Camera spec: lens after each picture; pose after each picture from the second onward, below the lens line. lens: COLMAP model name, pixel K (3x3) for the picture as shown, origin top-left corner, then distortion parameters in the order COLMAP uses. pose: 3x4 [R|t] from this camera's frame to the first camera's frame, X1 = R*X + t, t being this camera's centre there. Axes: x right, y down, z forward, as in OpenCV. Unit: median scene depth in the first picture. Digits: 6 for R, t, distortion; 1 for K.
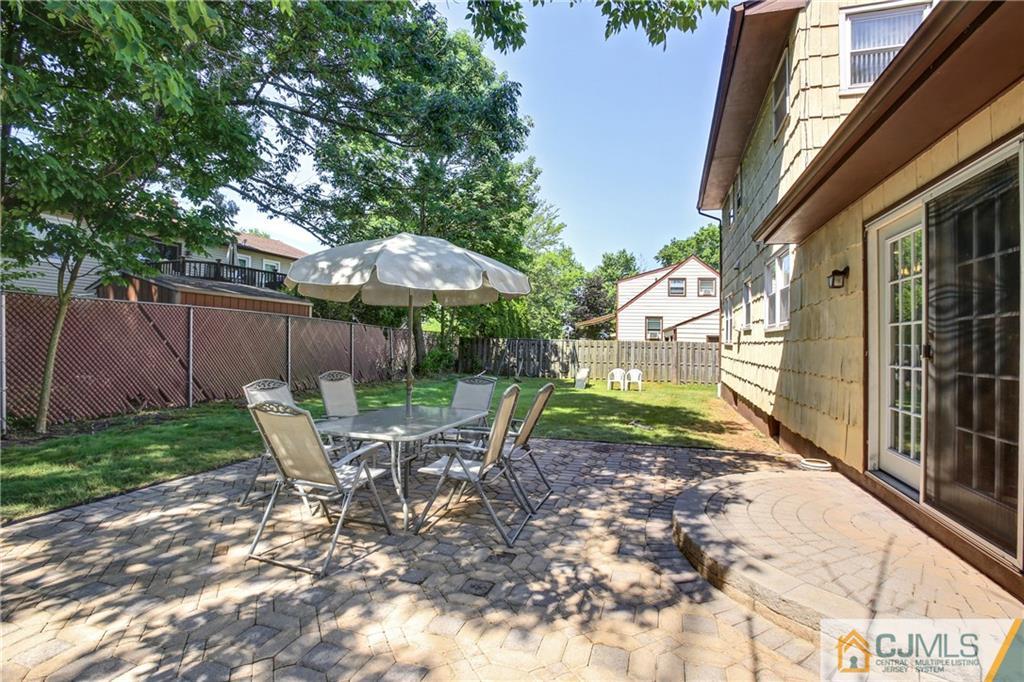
lens RADIAL K [[473.4, 0, 511.4], [0, 473.4, 343.7], [0, 0, 1]] dist [-0.053547, 0.008812]
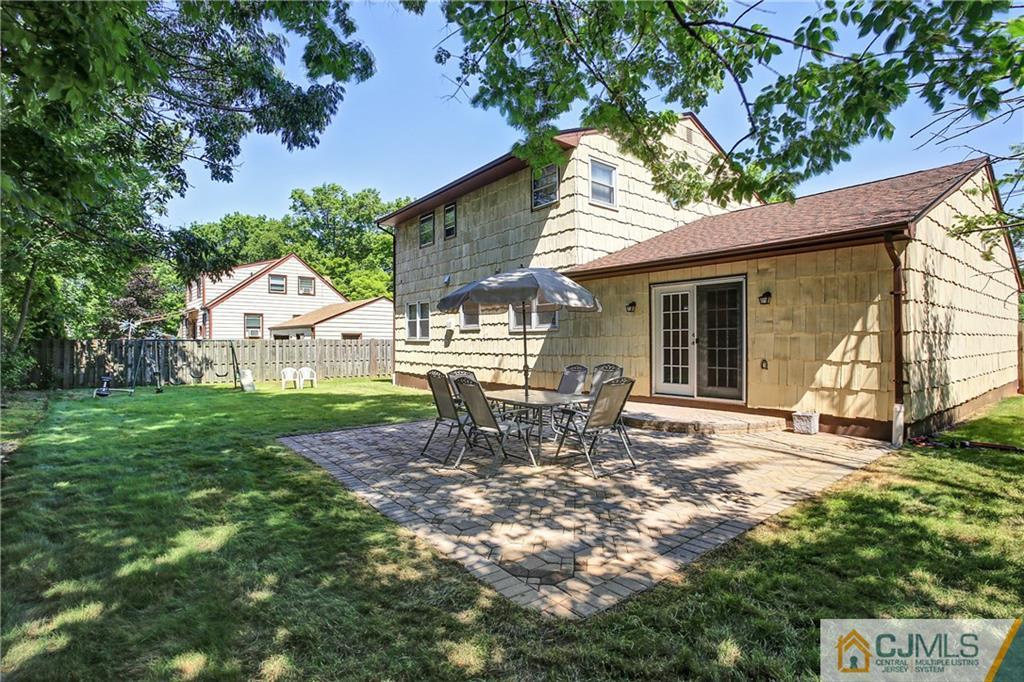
lens RADIAL K [[493.1, 0, 511.9], [0, 493.1, 340.4], [0, 0, 1]] dist [-0.027889, 0.000713]
pose [[0.557184, -0.019492, 0.830161, -0.312446], [0.020473, 0.999743, 0.009733, -0.004556], [-0.830137, 0.011572, 0.557439, 0.044867]]
